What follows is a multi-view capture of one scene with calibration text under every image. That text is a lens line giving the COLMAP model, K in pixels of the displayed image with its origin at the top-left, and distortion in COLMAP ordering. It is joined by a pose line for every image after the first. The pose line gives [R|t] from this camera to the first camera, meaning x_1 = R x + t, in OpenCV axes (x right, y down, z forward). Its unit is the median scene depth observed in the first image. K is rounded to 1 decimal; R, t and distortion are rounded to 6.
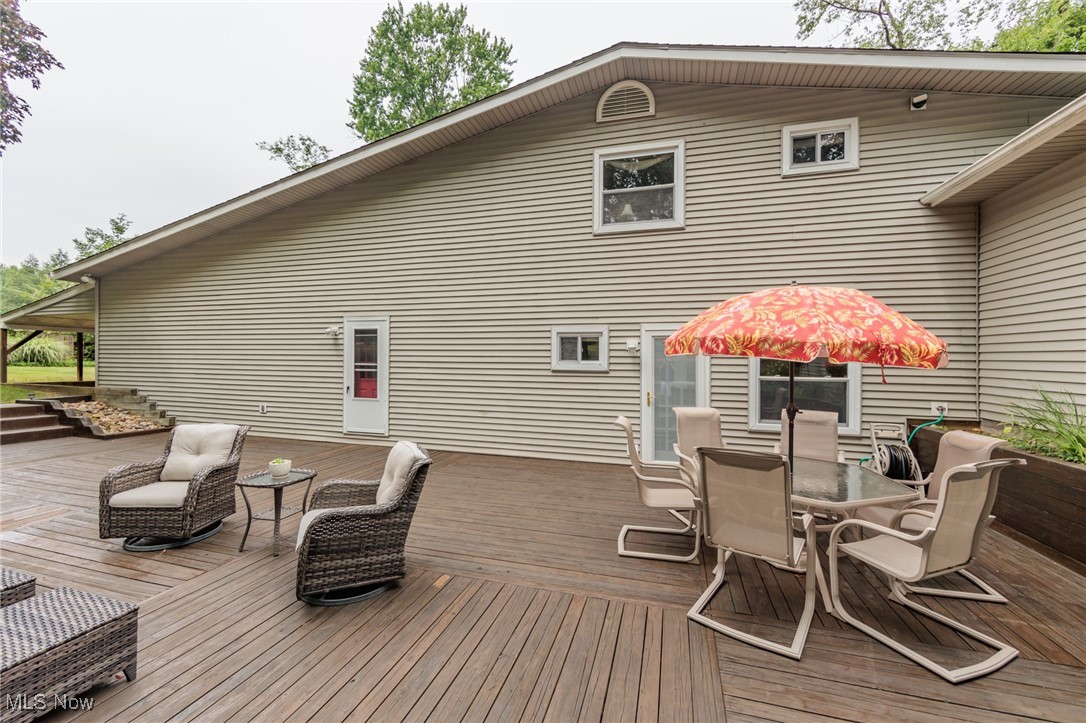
lens RADIAL K [[425.7, 0, 547.2], [0, 425.7, 357.1], [0, 0, 1]] dist [-0.000536, -0.000736]
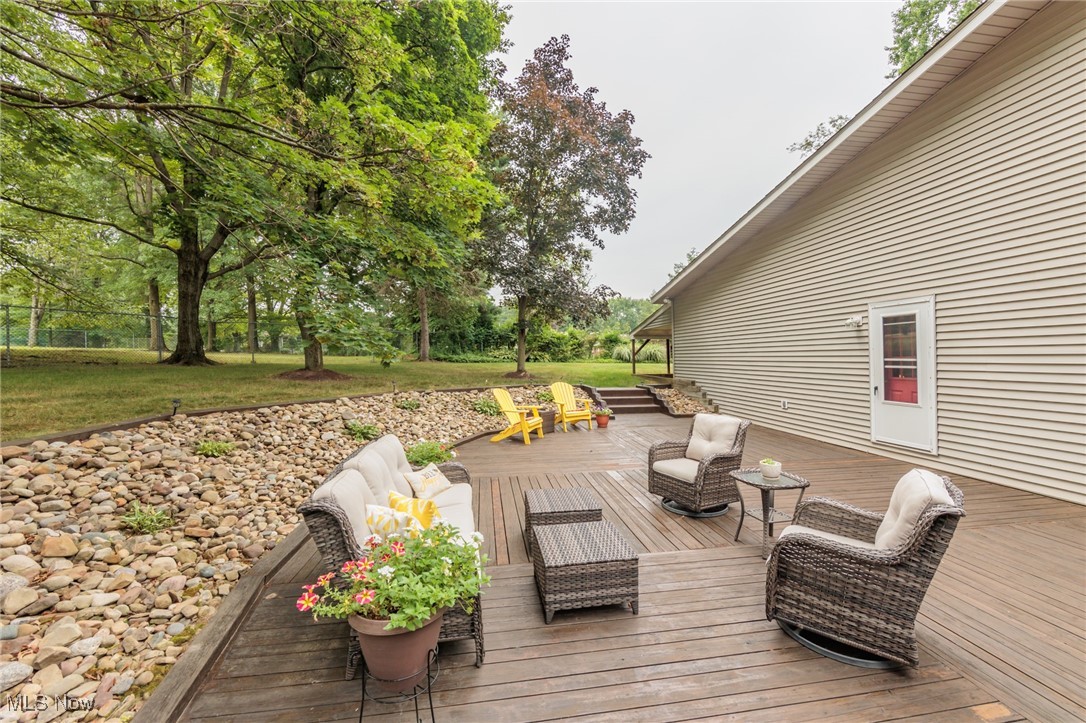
lens RADIAL K [[425.7, 0, 547.2], [0, 425.7, 357.1], [0, 0, 1]] dist [-0.000536, -0.000736]
pose [[0.420520, -0.016451, -0.907134, 0.037207], [0.025631, 0.999652, -0.006247, 0.000128], [0.906921, -0.020624, 0.420795, 0.133609]]
